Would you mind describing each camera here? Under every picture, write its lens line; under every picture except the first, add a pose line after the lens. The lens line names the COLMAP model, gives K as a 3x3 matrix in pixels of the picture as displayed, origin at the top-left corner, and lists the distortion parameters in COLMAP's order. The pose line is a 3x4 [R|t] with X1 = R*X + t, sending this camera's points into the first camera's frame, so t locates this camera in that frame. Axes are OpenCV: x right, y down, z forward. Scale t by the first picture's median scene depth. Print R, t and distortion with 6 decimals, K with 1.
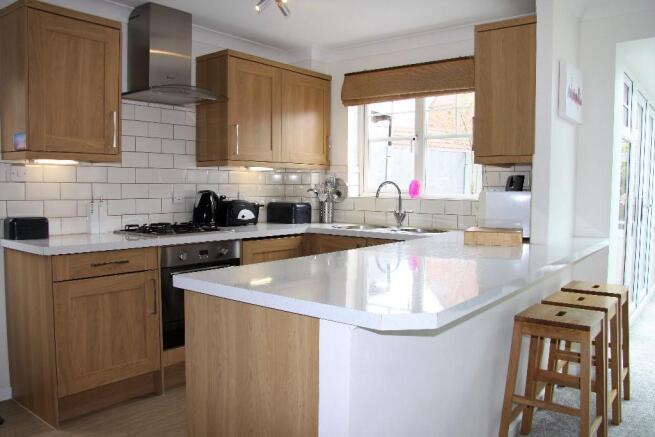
lens RADIAL K [[520.4, 0, 328.5], [0, 520.4, 224.5], [0, 0, 1]] dist [-0.149328, 0.095971]
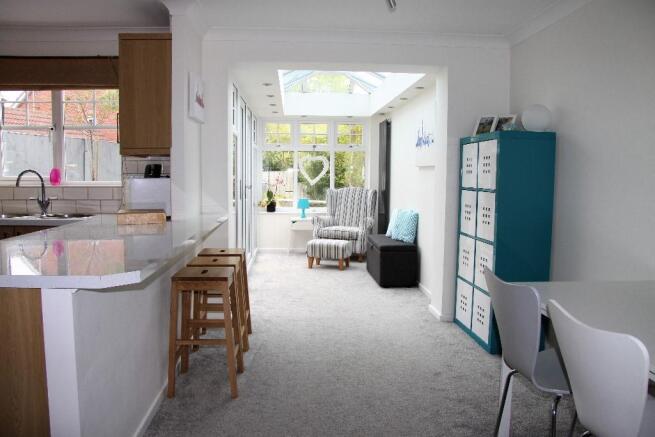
lens RADIAL K [[520.4, 0, 328.5], [0, 520.4, 224.5], [0, 0, 1]] dist [-0.149328, 0.095971]
pose [[0.735245, -0.066567, 0.674525, -0.152398], [0.045850, 0.997771, 0.048490, 0.003975], [-0.676249, -0.004725, 0.736658, -0.156511]]
